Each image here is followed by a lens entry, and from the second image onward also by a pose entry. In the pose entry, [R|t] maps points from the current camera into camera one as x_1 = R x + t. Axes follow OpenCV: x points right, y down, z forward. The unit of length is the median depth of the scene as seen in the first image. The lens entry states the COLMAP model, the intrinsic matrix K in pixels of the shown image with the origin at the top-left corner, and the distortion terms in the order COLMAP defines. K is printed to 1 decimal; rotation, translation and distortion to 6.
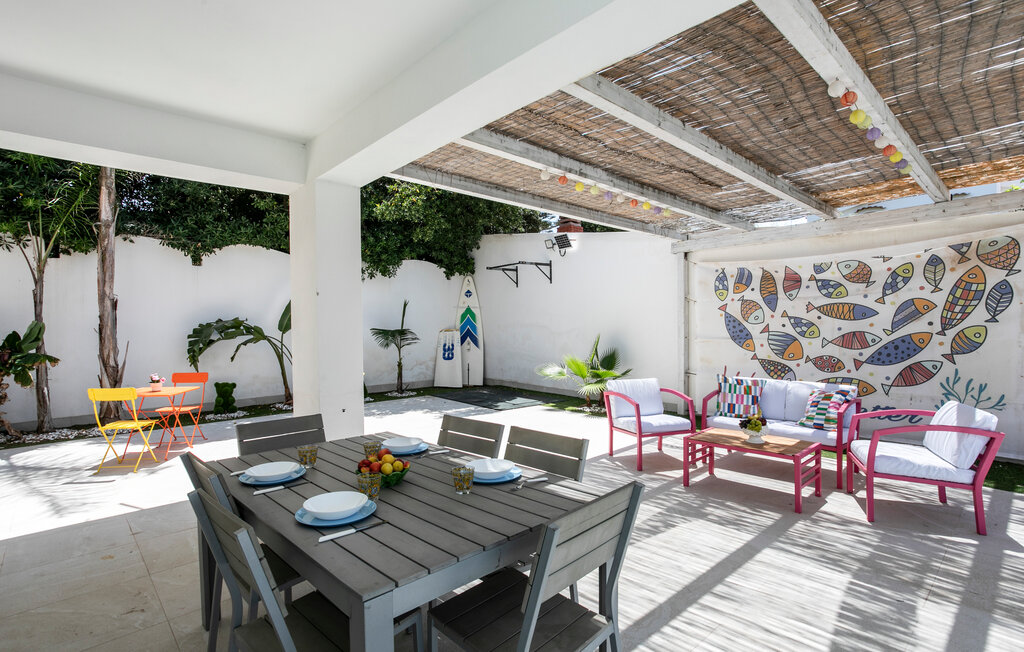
lens RADIAL K [[505.1, 0, 506.3], [0, 505.1, 331.3], [0, 0, 1]] dist [-0.048310, 0.025070]
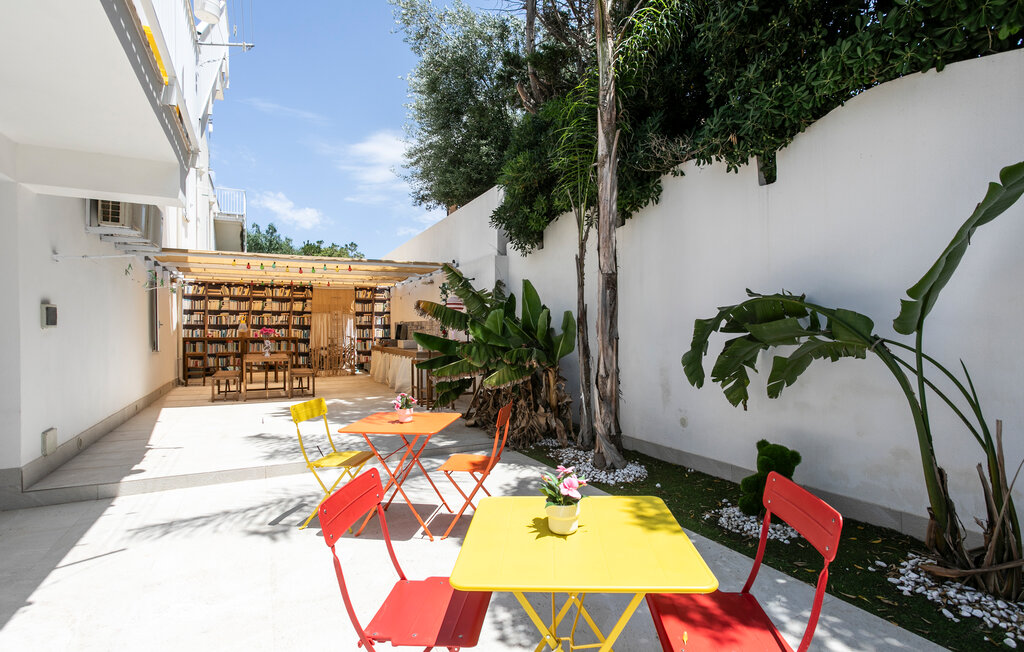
lens RADIAL K [[505.1, 0, 503.3], [0, 505.1, 329.4], [0, 0, 1]] dist [-0.048310, 0.025070]
pose [[-0.274501, 0.017640, -0.961425, -0.148577], [-0.002907, 0.999812, 0.019175, -0.006294], [0.961582, 0.008058, -0.274398, 1.244839]]
